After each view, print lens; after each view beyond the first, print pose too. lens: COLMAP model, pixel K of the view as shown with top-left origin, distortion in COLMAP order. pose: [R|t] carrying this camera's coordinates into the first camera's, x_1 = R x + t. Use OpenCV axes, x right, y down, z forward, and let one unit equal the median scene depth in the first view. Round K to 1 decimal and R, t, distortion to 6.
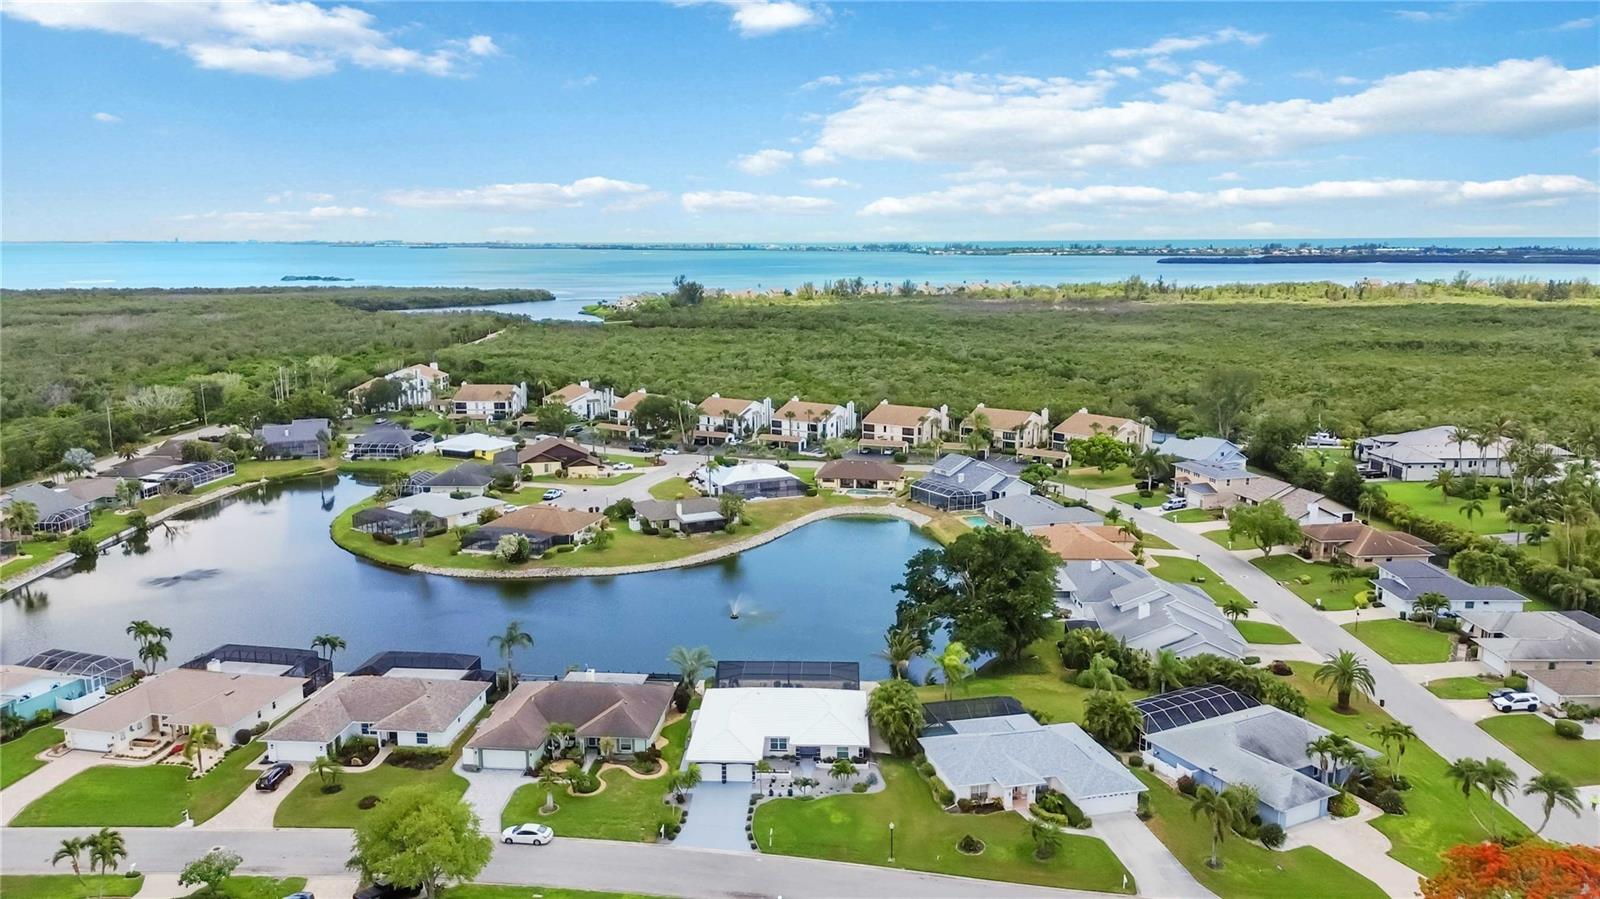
lens RADIAL K [[1142.9, 0, 797.7], [0, 1142.9, 454.8], [0, 0, 1]] dist [0.070220, -0.064425]
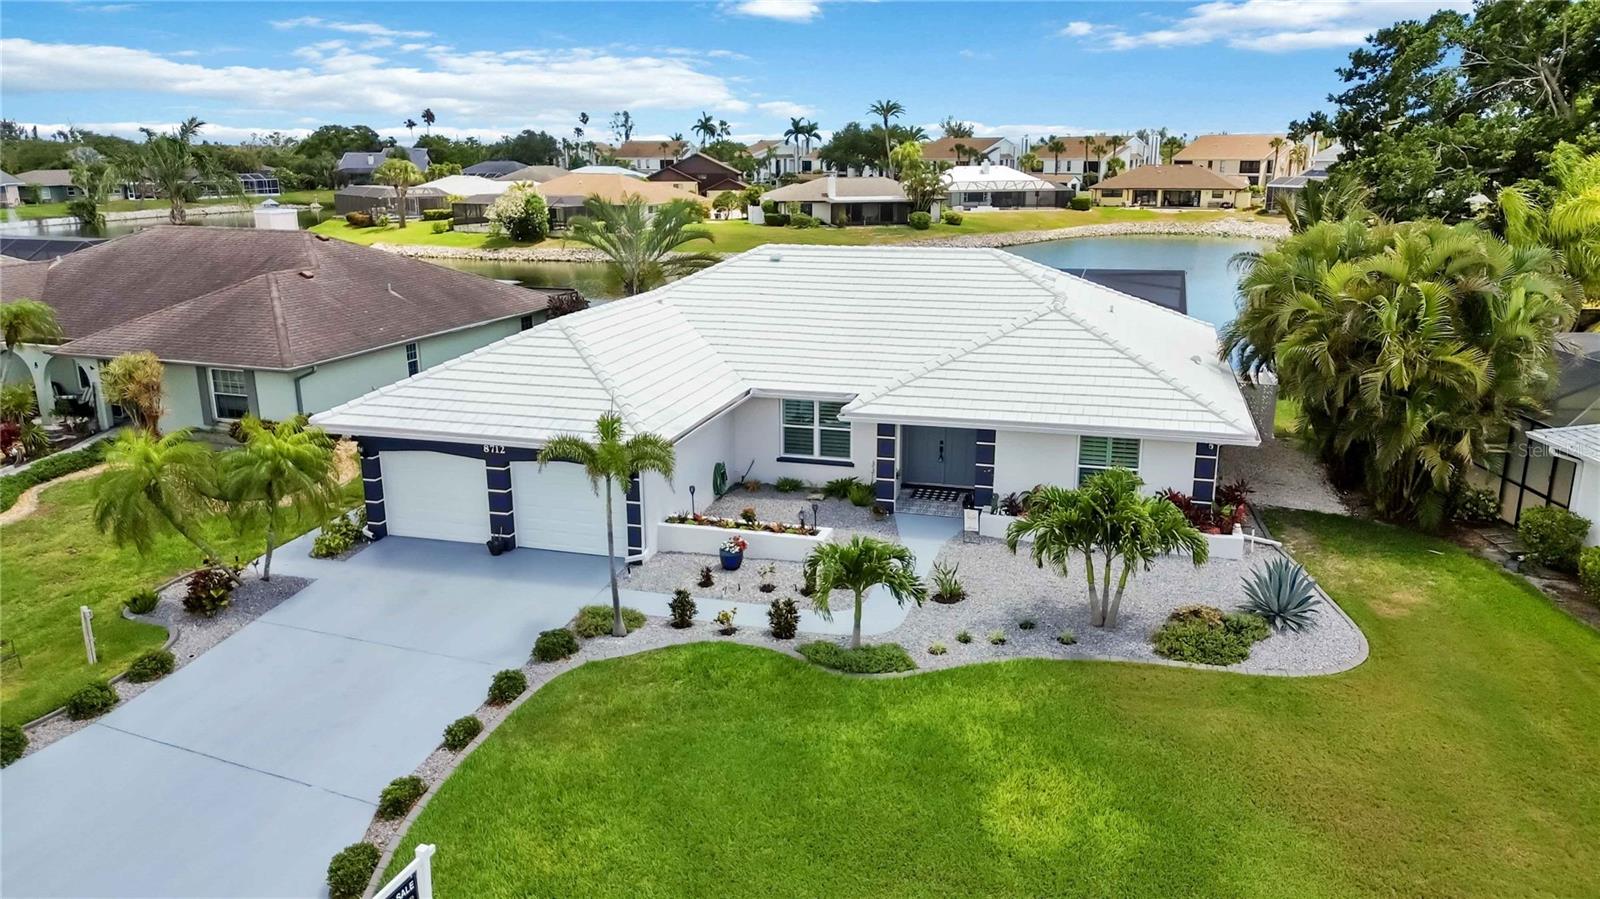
lens RADIAL K [[1142.9, 0, 791.2], [0, 1142.9, 444.7], [0, 0, 1]] dist [0.070220, -0.064425]
pose [[0.969373, 0.059274, -0.238332, 0.028670], [-0.043444, 0.996520, 0.071136, 0.209548], [0.241719, -0.058604, 0.968575, 0.684609]]
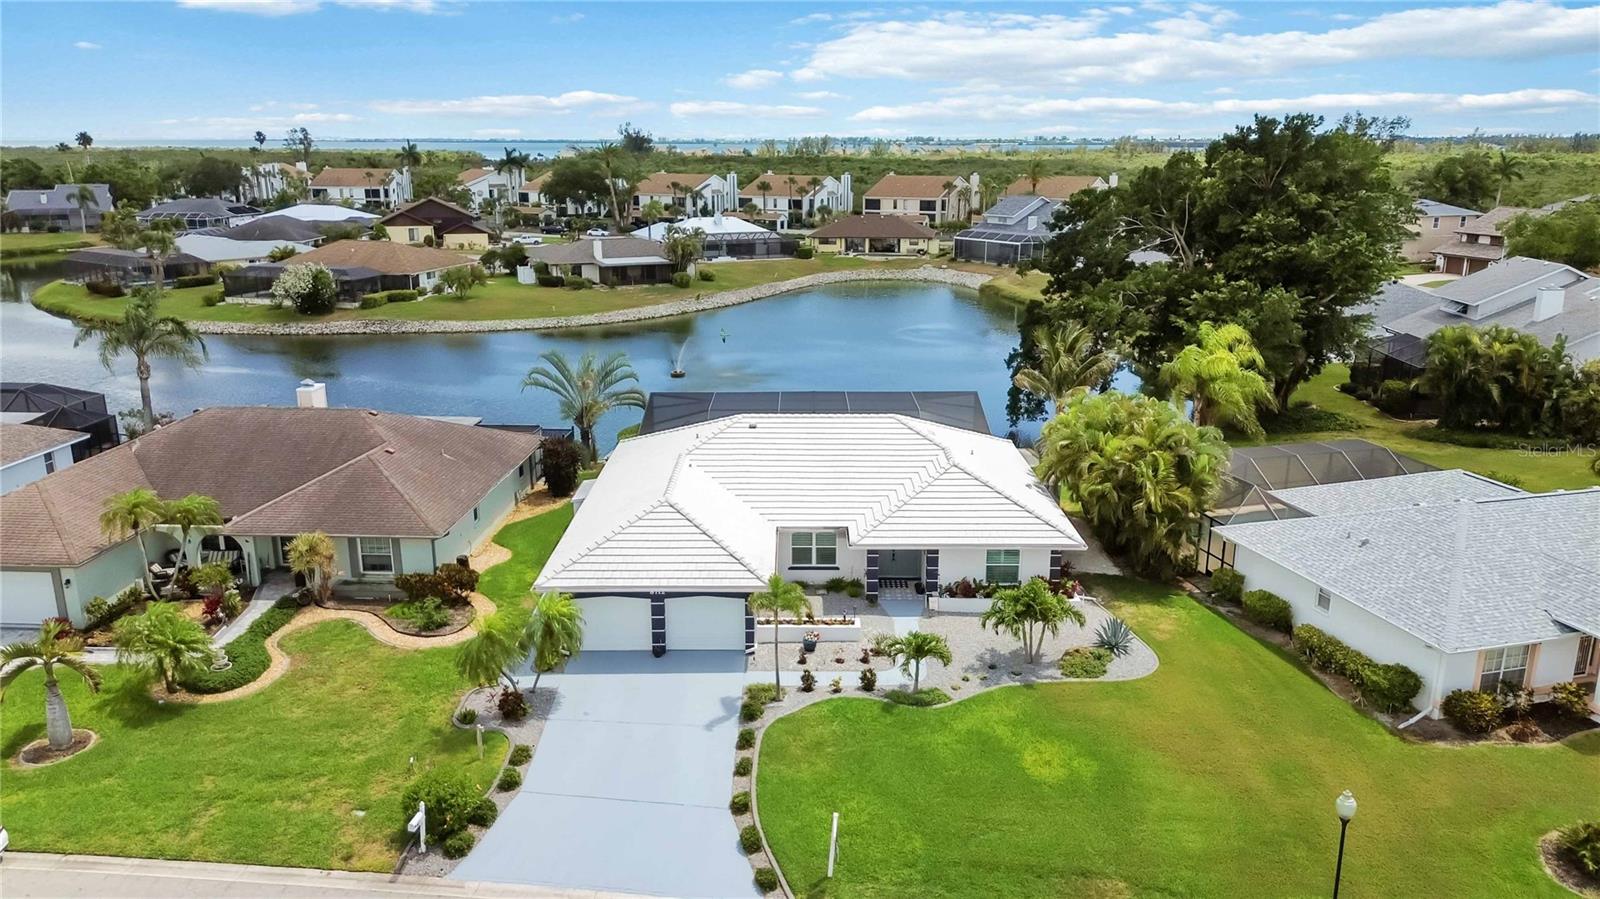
lens RADIAL K [[1142.9, 0, 795.3], [0, 1142.9, 451.4], [0, 0, 1]] dist [0.070220, -0.064425]
pose [[0.999354, -0.008171, 0.034985, -0.030401], [0.005476, 0.997059, 0.076445, 0.170675], [-0.035507, -0.076204, 0.996460, 0.570400]]
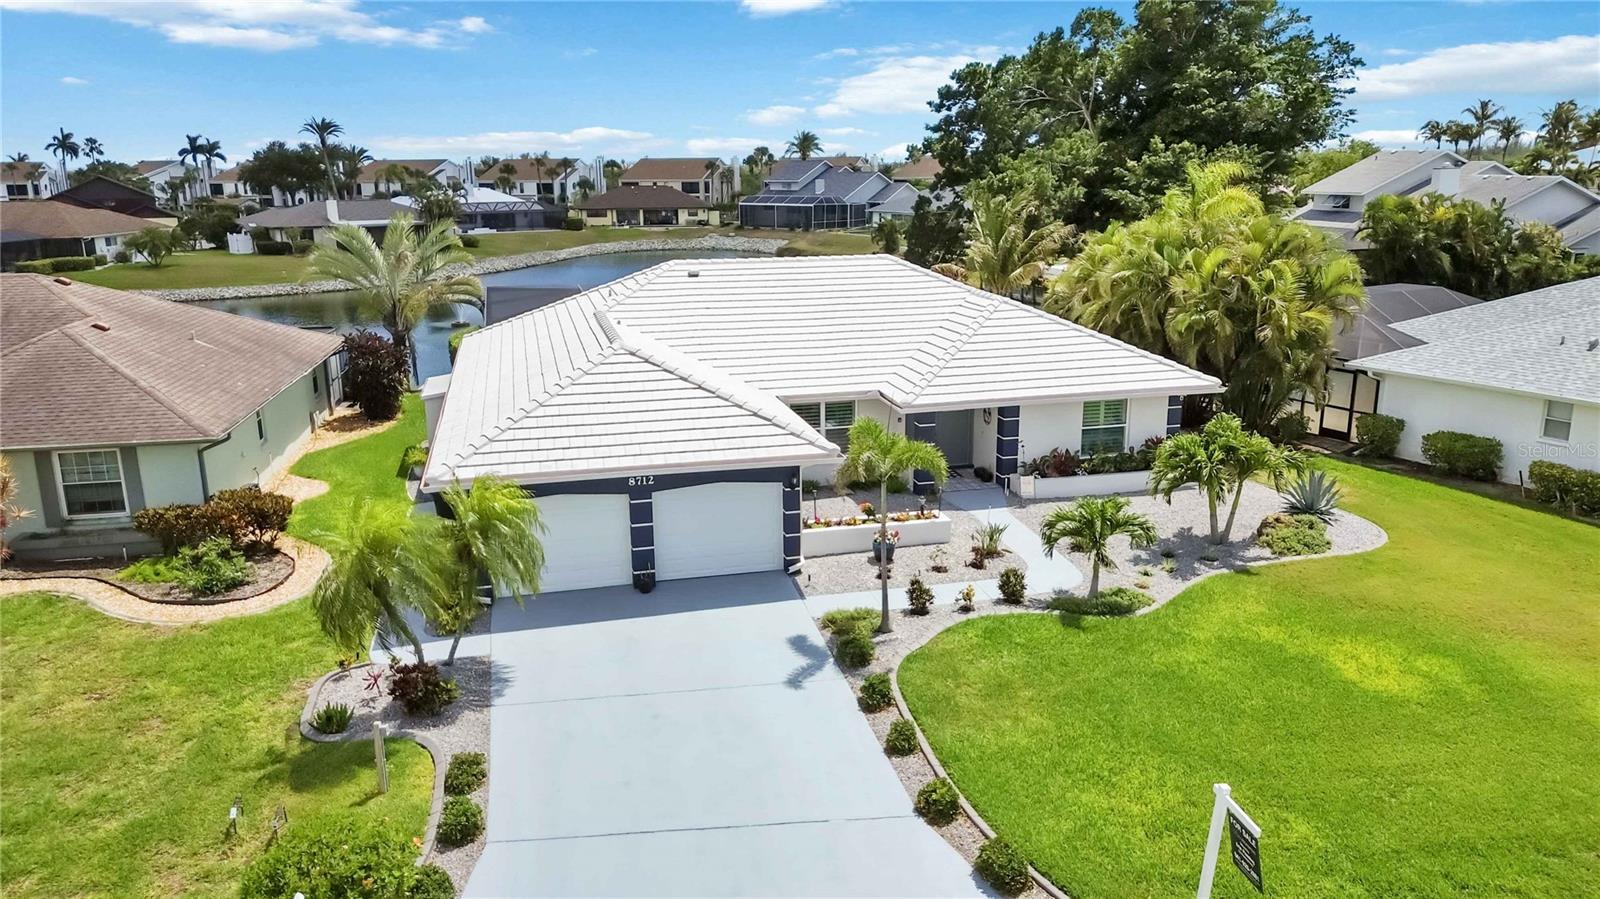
lens RADIAL K [[1142.9, 0, 799.8], [0, 1142.9, 446.0], [0, 0, 1]] dist [0.070220, -0.064425]
pose [[0.961124, -0.073998, 0.266017, -0.074412], [0.060725, 0.996480, 0.057788, 0.211430], [-0.269356, -0.039388, 0.962235, 0.678800]]
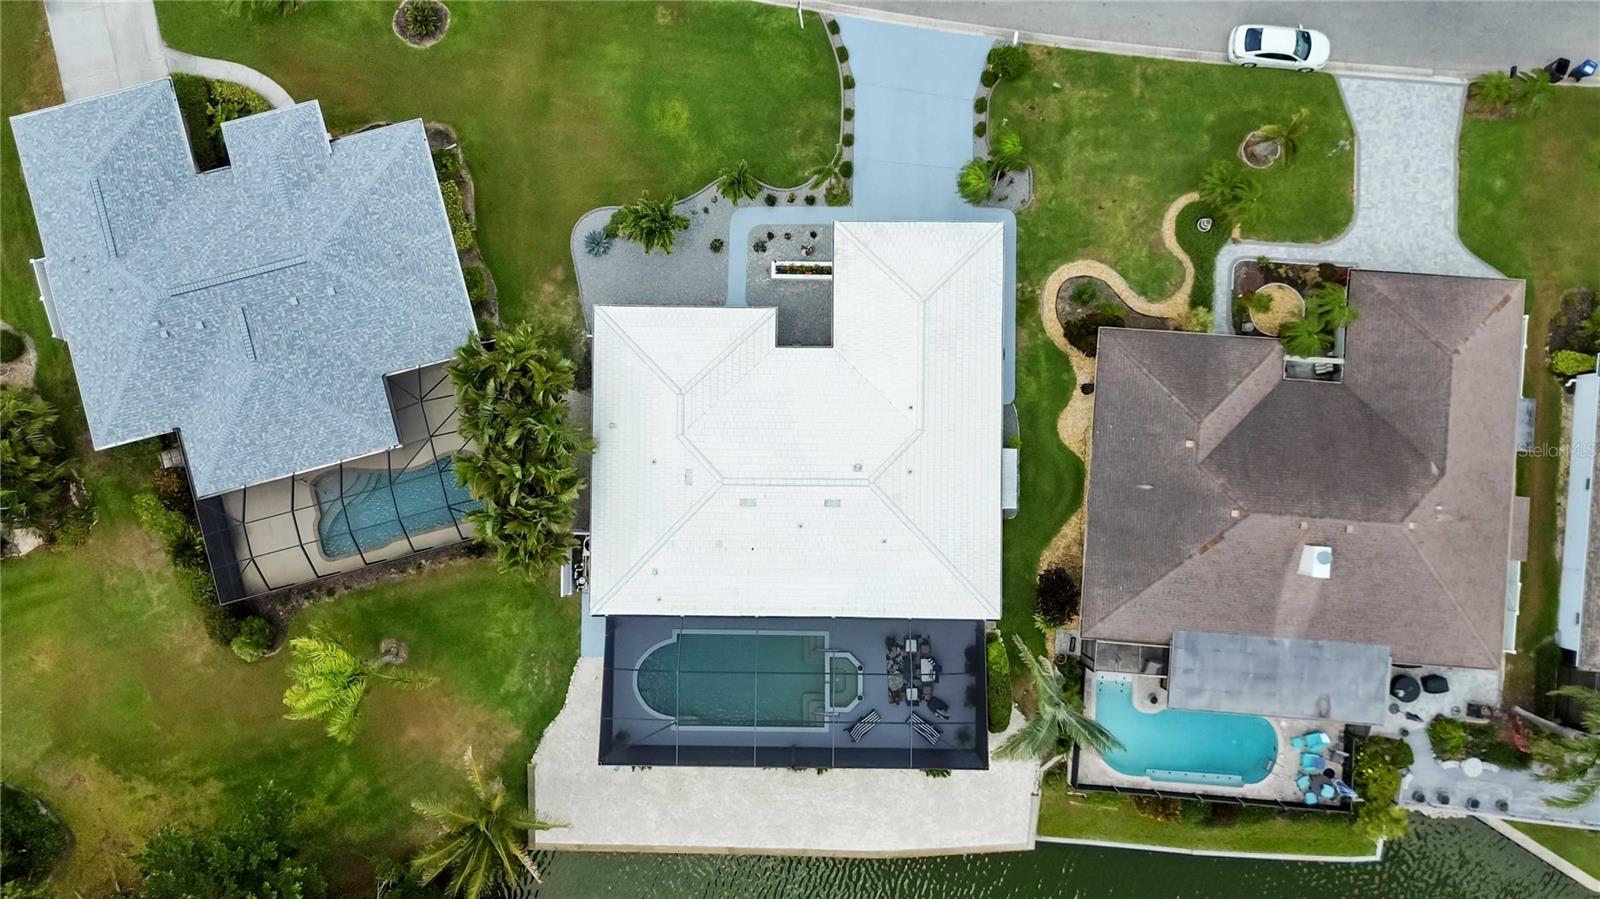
lens RADIAL K [[1142.9, 0, 790.6], [0, 1142.9, 446.6], [0, 0, 1]] dist [0.070220, -0.064425]
pose [[-0.999611, 0.027257, 0.005884, -0.012210], [0.001296, -0.165360, 0.986232, -0.161054], [0.027855, 0.985857, 0.165260, 0.841378]]
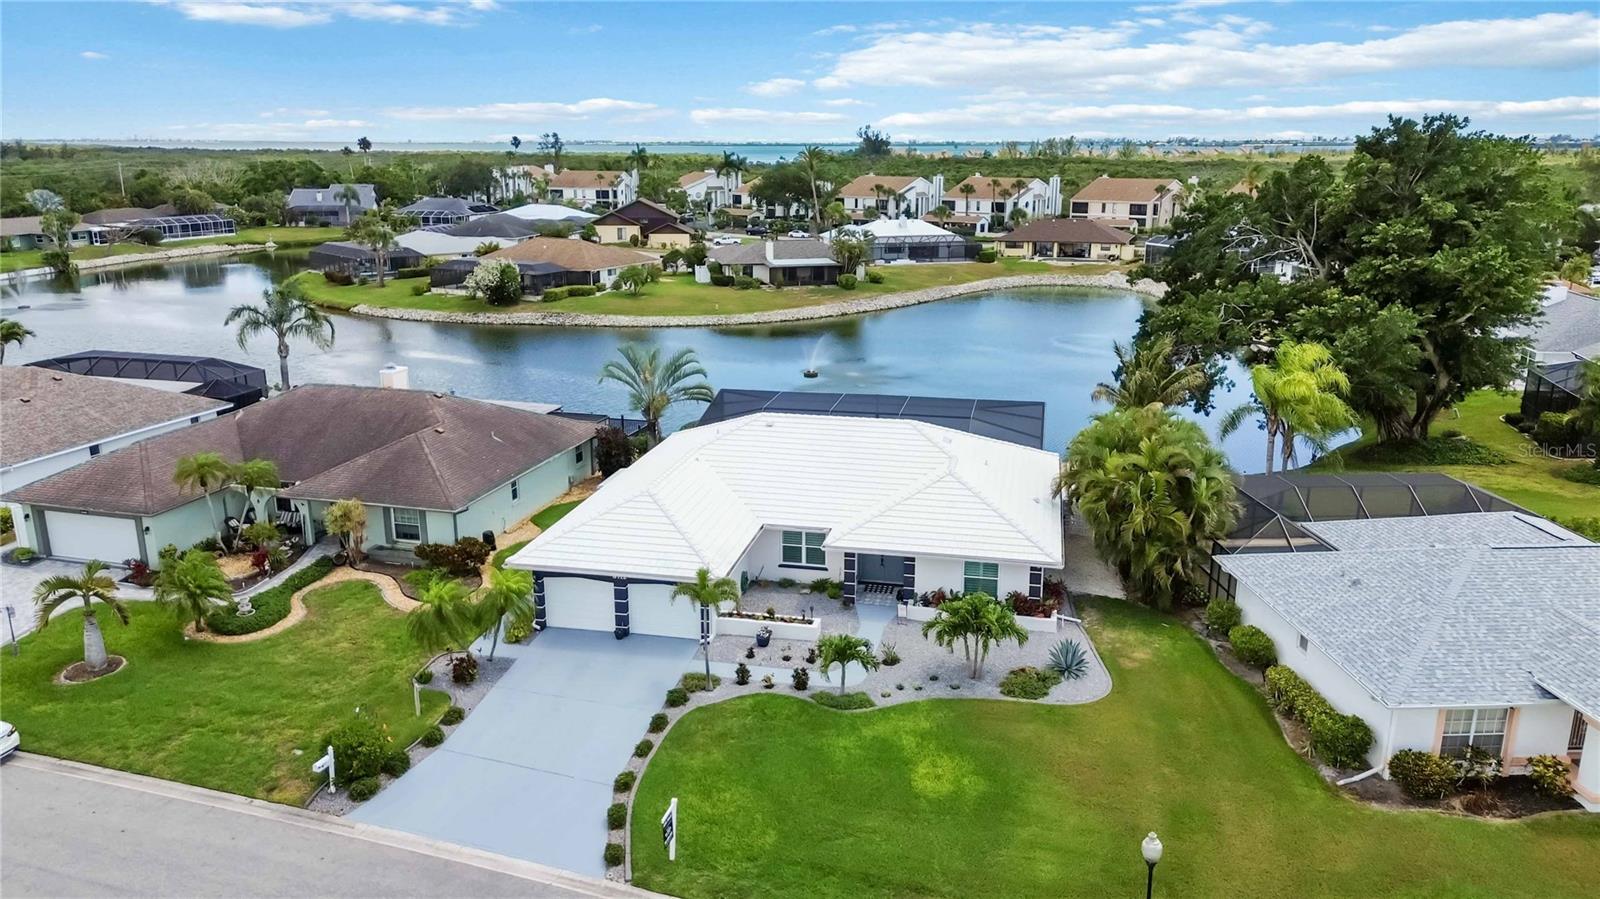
lens RADIAL K [[1142.9, 0, 791.9], [0, 1142.9, 449.4], [0, 0, 1]] dist [0.070220, -0.064425]
pose [[0.984147, 0.046617, -0.171116, 0.034844], [-0.033990, 0.996529, 0.075991, 0.169956], [0.174064, -0.068970, 0.982316, 0.569994]]
